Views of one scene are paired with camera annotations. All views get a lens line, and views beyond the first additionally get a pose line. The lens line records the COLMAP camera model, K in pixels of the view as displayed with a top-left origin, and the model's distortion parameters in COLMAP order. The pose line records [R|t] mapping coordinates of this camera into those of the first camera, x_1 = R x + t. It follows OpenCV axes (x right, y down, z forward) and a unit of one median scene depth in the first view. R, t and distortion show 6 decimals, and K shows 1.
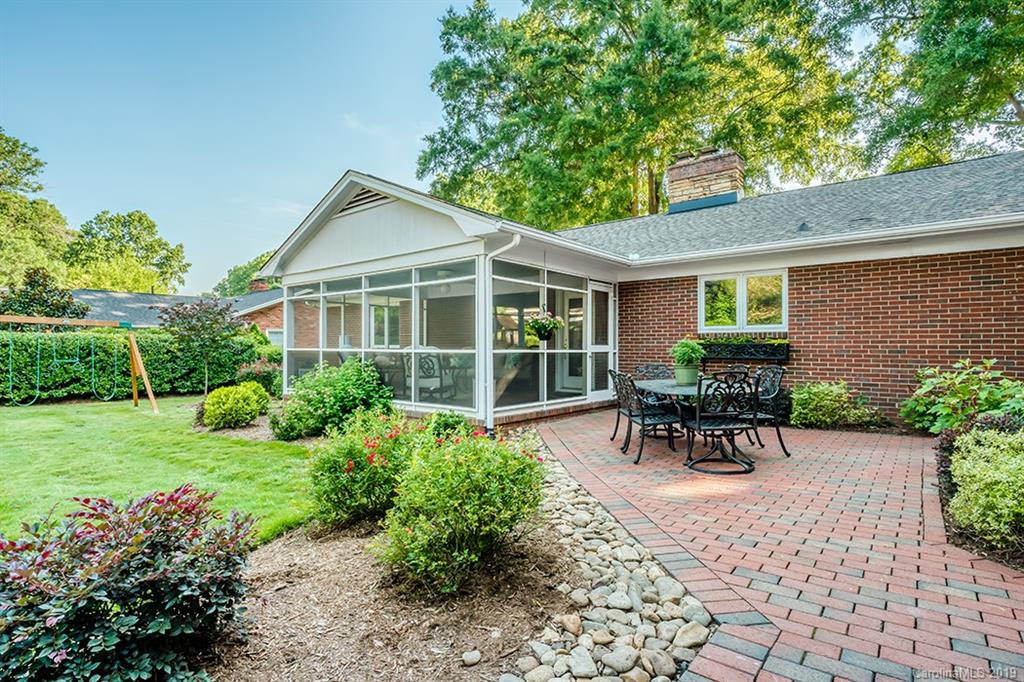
lens RADIAL K [[511.2, 0, 511.0], [0, 511.2, 343.4], [0, 0, 1]] dist [-0.016913, 0.001023]
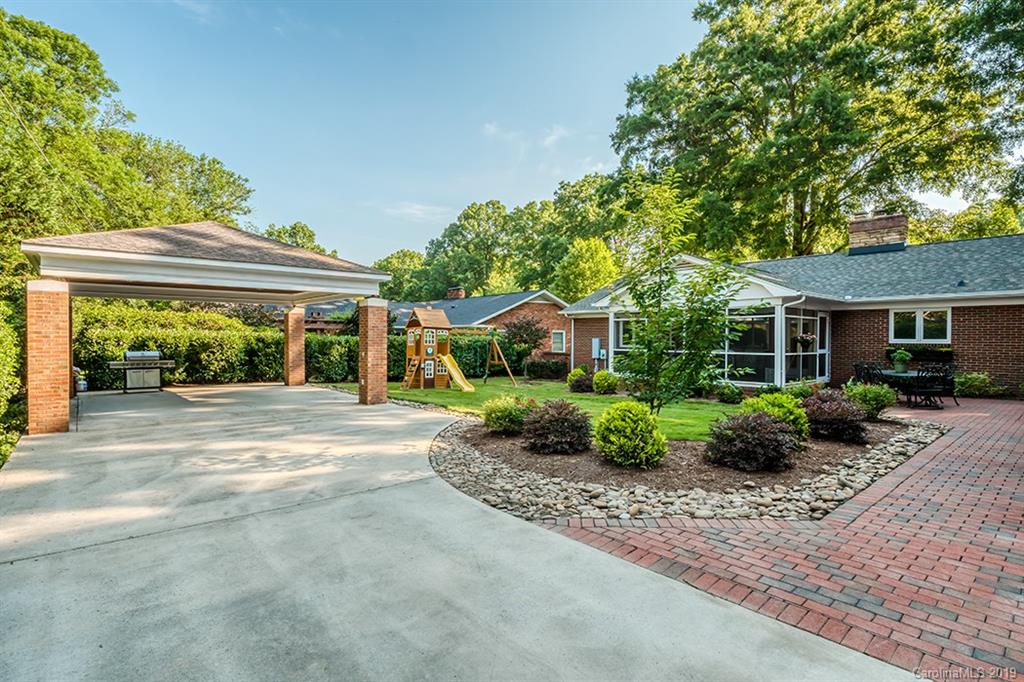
lens RADIAL K [[511.2, 0, 513.1], [0, 511.2, 341.1], [0, 0, 1]] dist [-0.016913, 0.001023]
pose [[0.985651, 0.006417, -0.168674, -0.540854], [-0.004573, 0.999926, 0.011315, -0.038088], [0.168734, -0.010382, 0.985607, -0.807008]]
